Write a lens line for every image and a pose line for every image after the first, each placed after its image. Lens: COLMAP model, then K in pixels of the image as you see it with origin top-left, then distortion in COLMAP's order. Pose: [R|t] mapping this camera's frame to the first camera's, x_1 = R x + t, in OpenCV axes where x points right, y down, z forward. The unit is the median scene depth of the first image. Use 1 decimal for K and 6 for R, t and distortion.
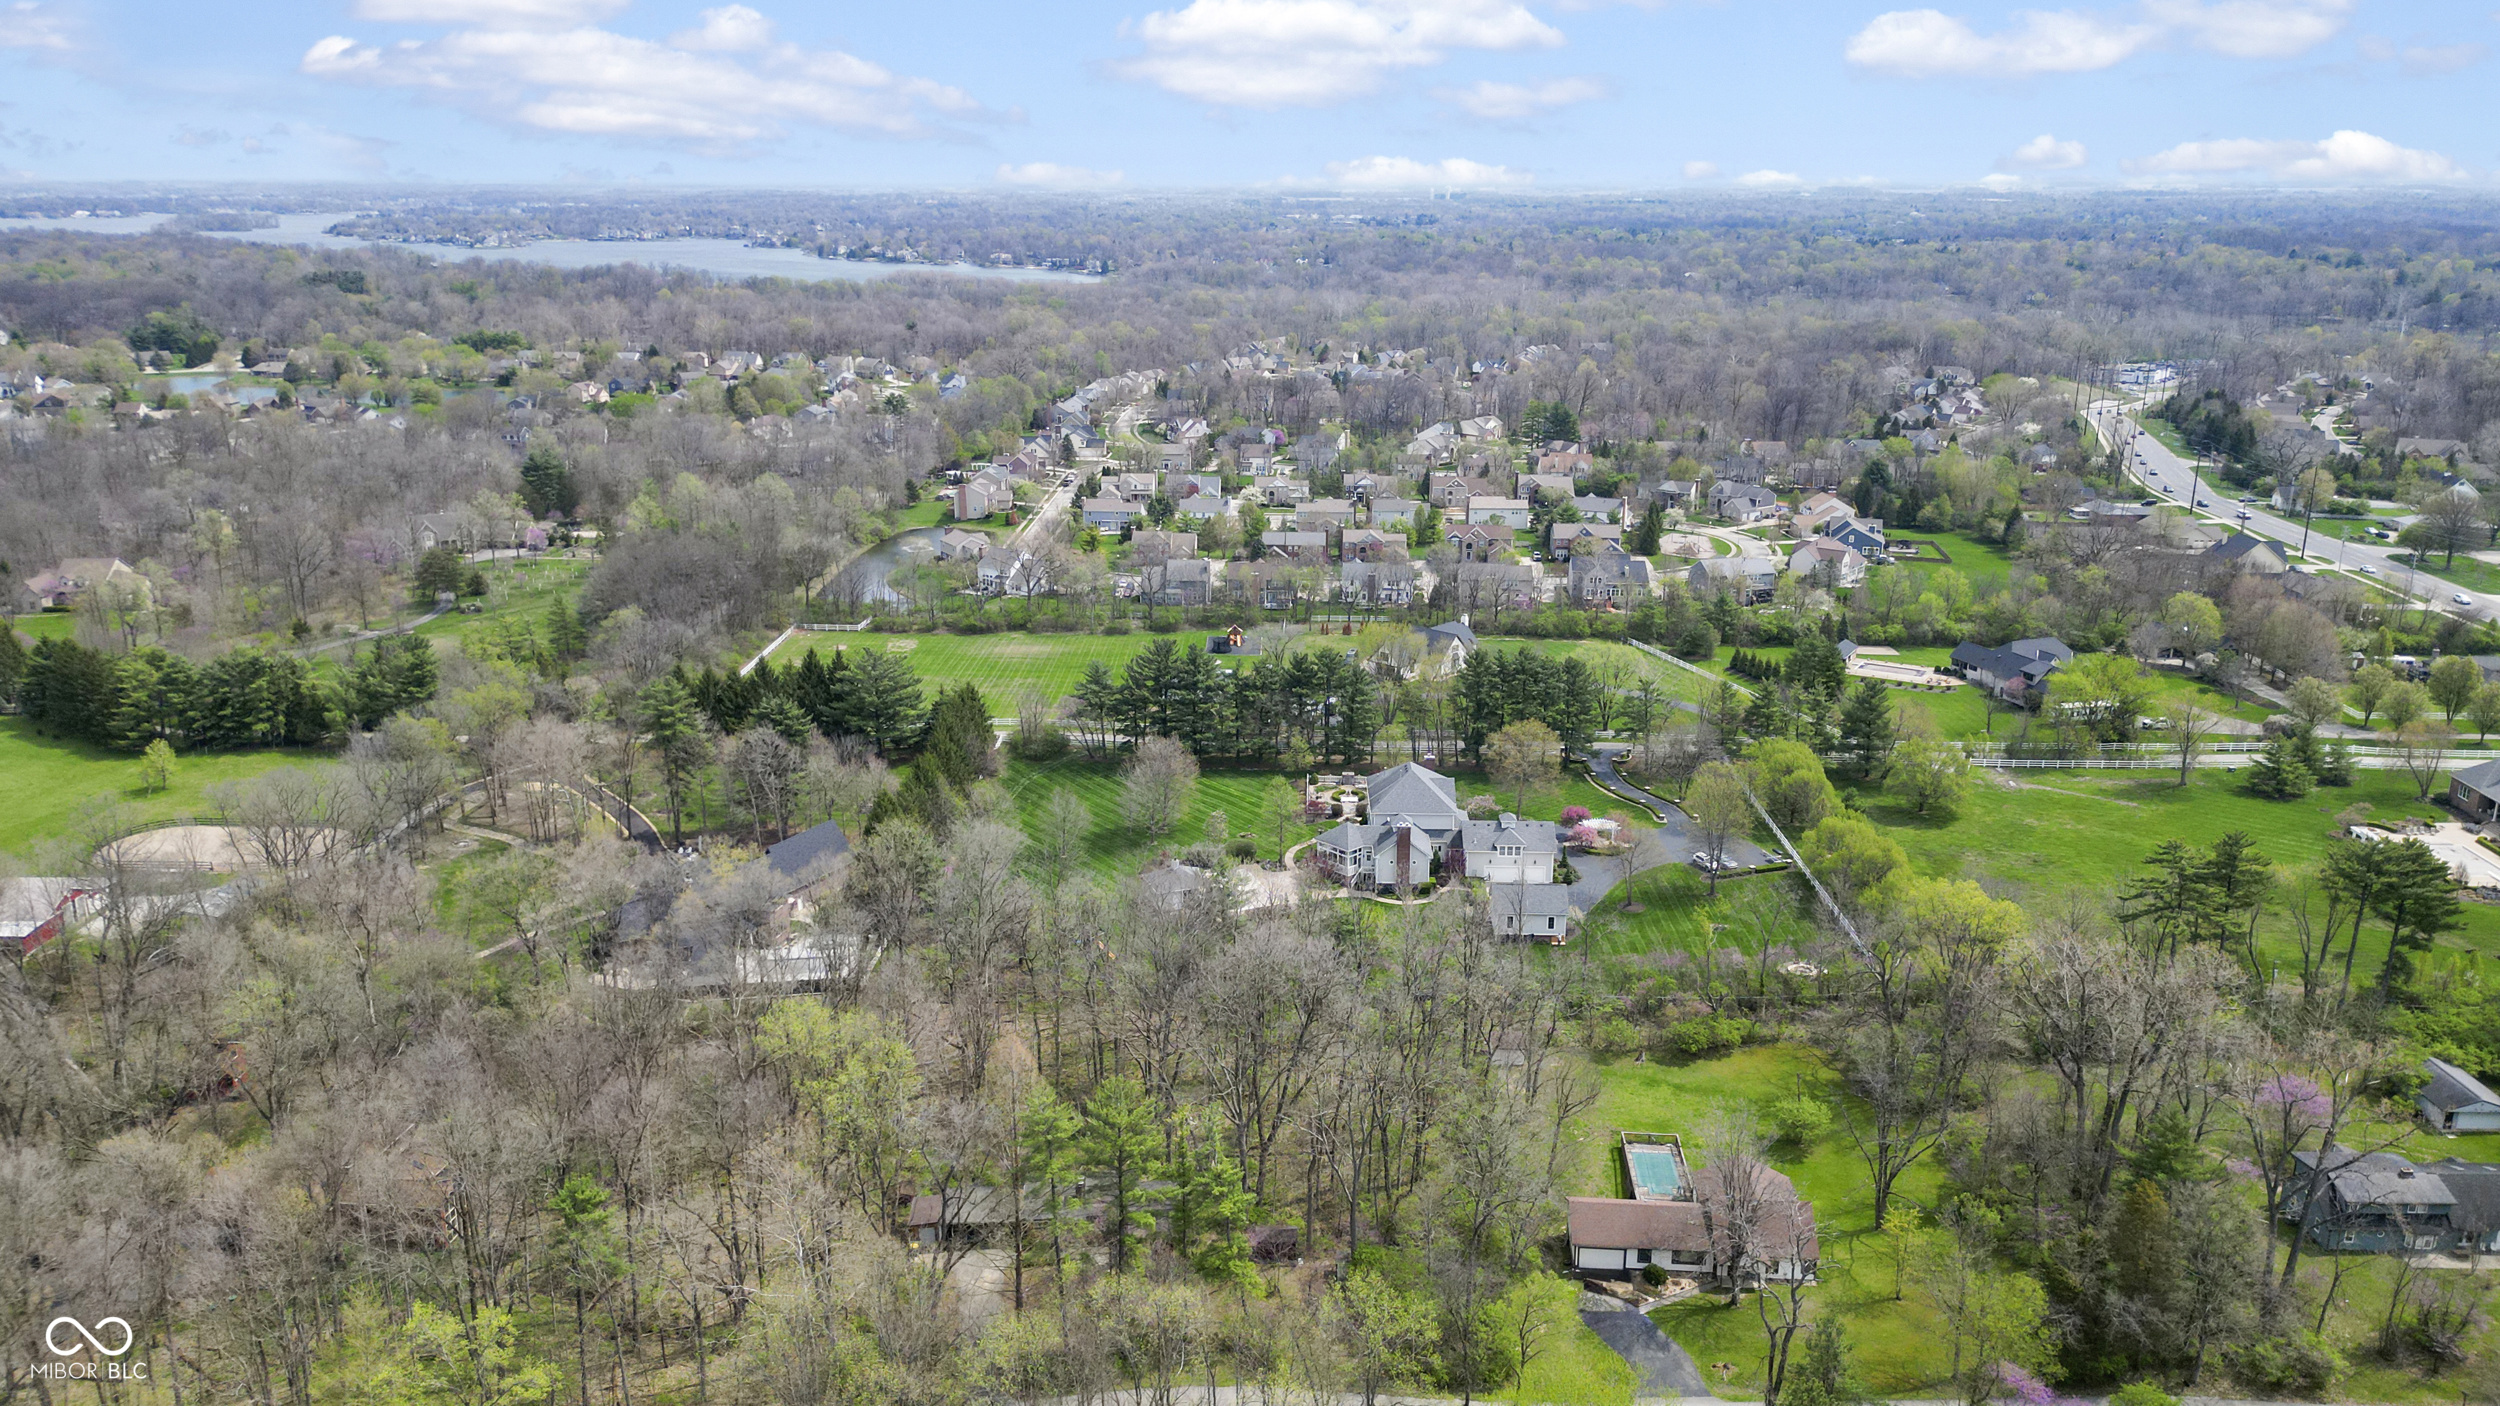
lens RADIAL K [[1733.3, 0, 1250.0], [0, 1733.3, 703.0], [0, 0, 1]] dist [0.029253, -0.007165]
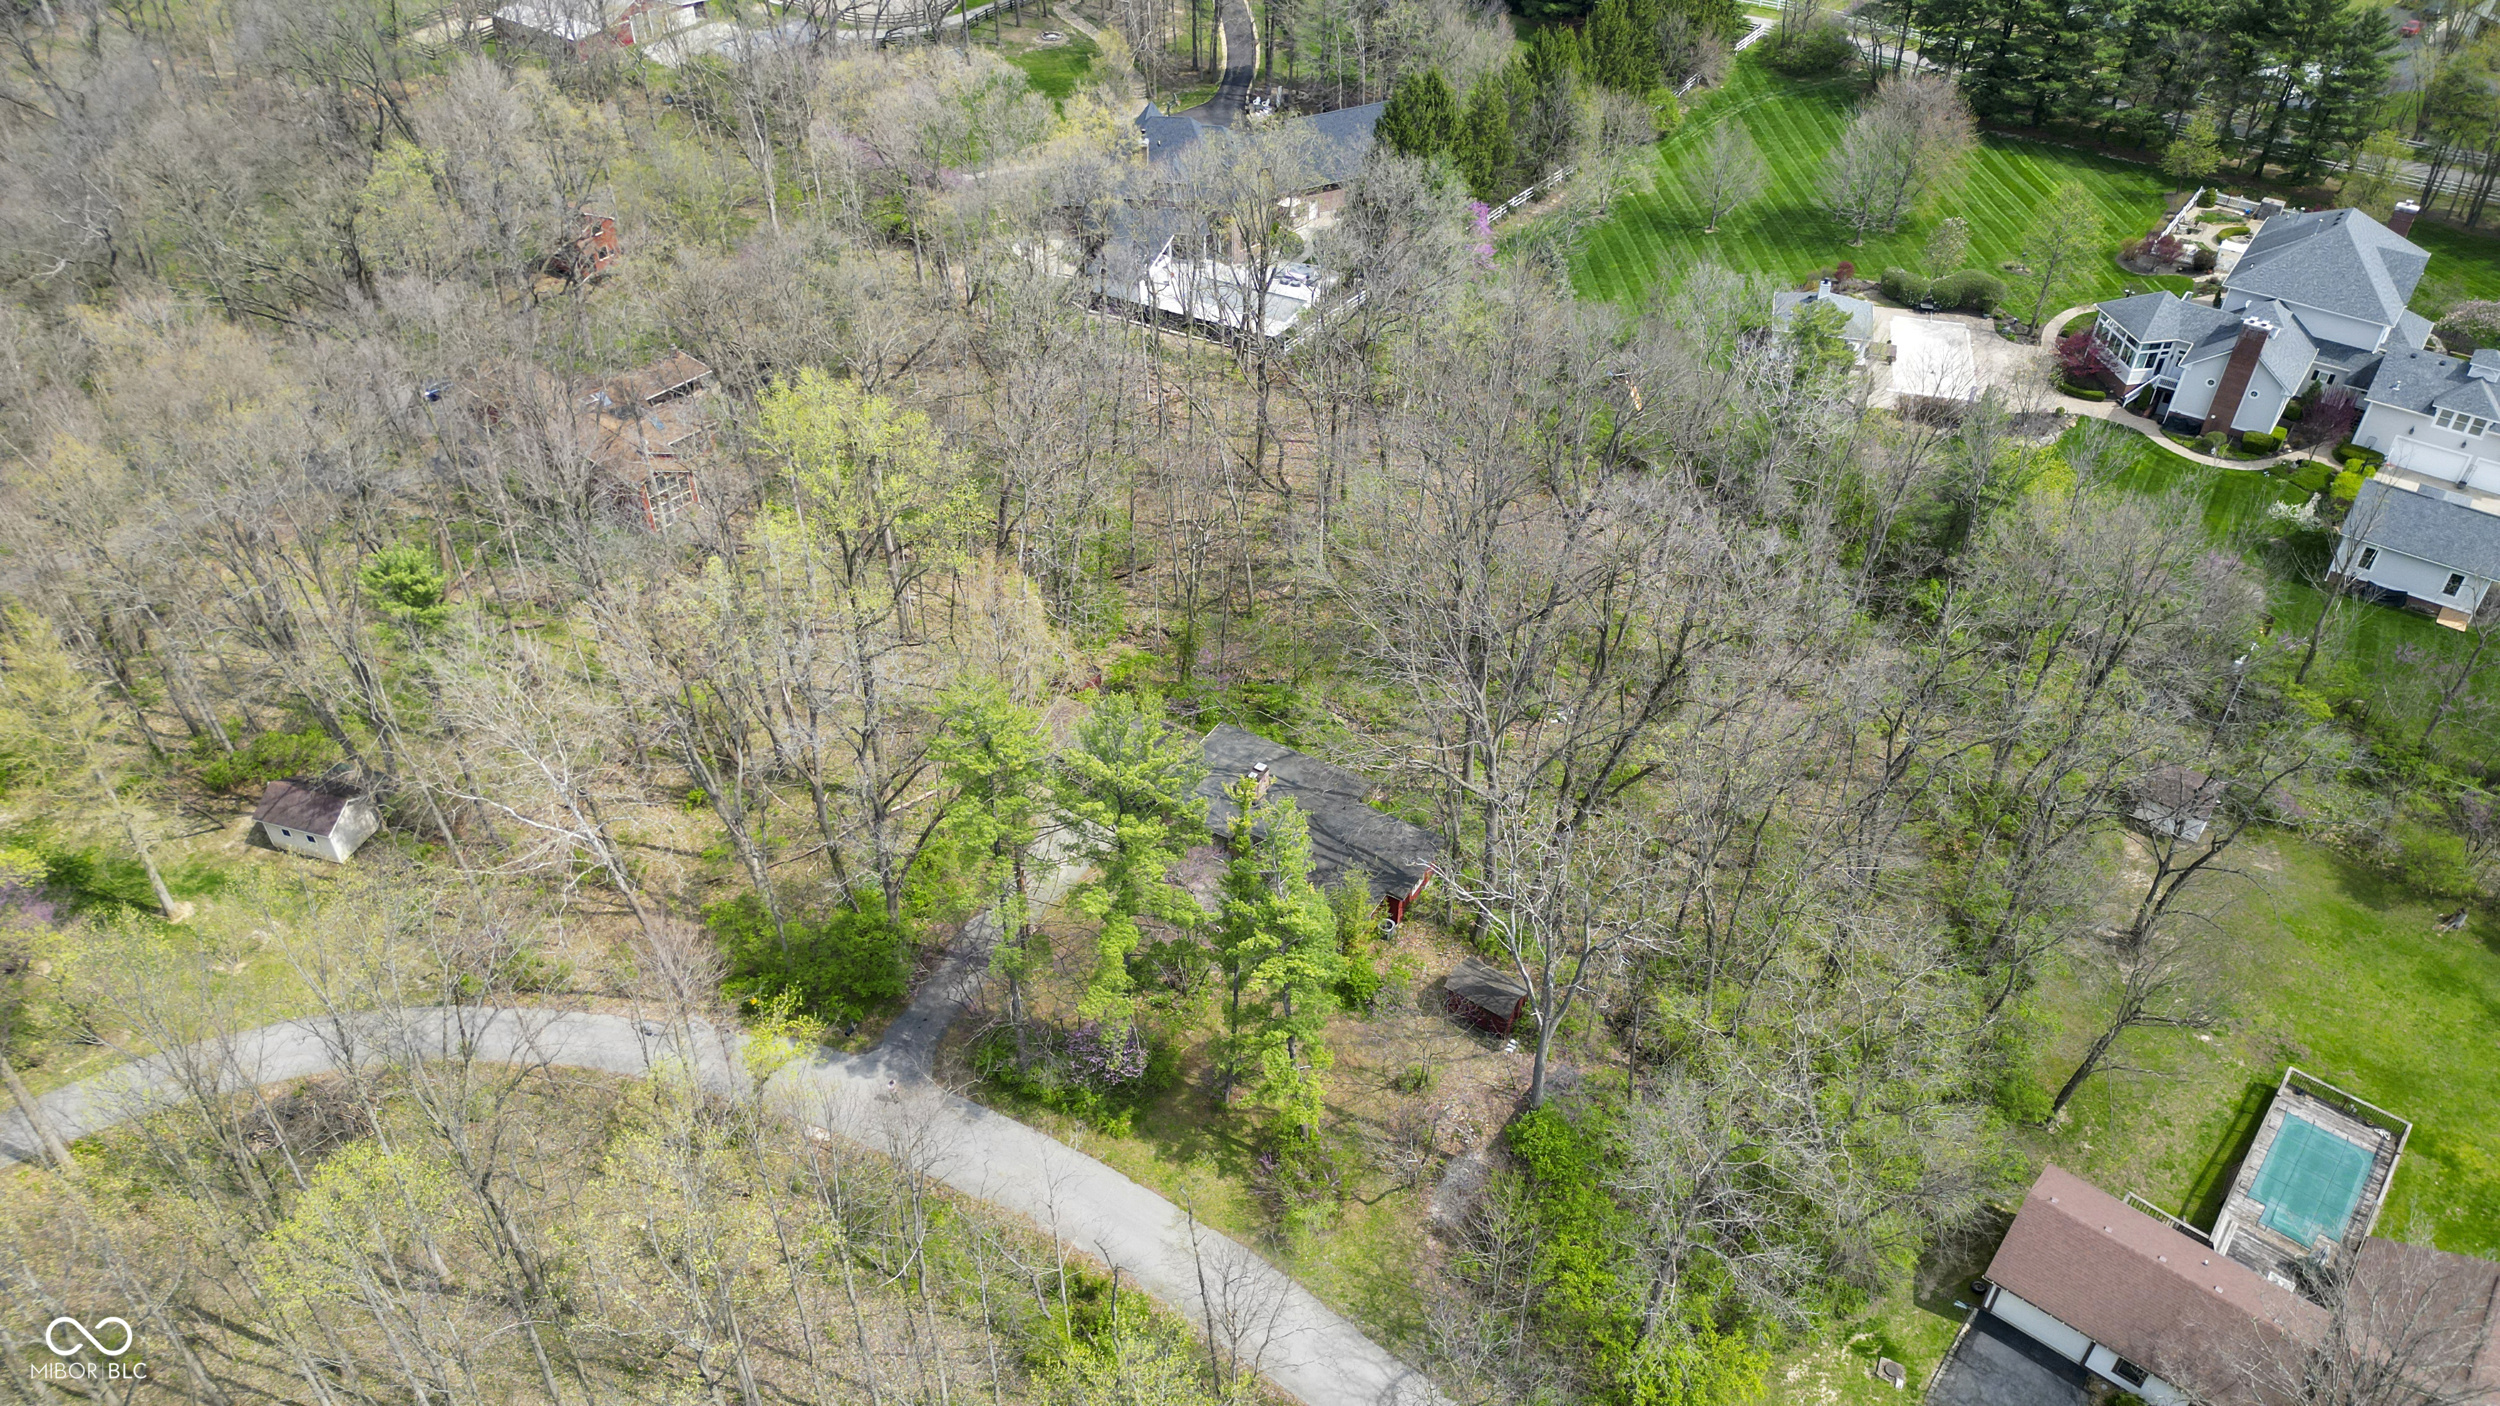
lens RADIAL K [[1733.3, 0, 1250.0], [0, 1733.3, 703.0], [0, 0, 1]] dist [0.029253, -0.007165]
pose [[0.824737, 0.361078, -0.435238, 0.108136], [-0.158807, 0.886535, 0.434553, -0.014292], [0.542761, -0.289273, 0.788500, 0.340957]]
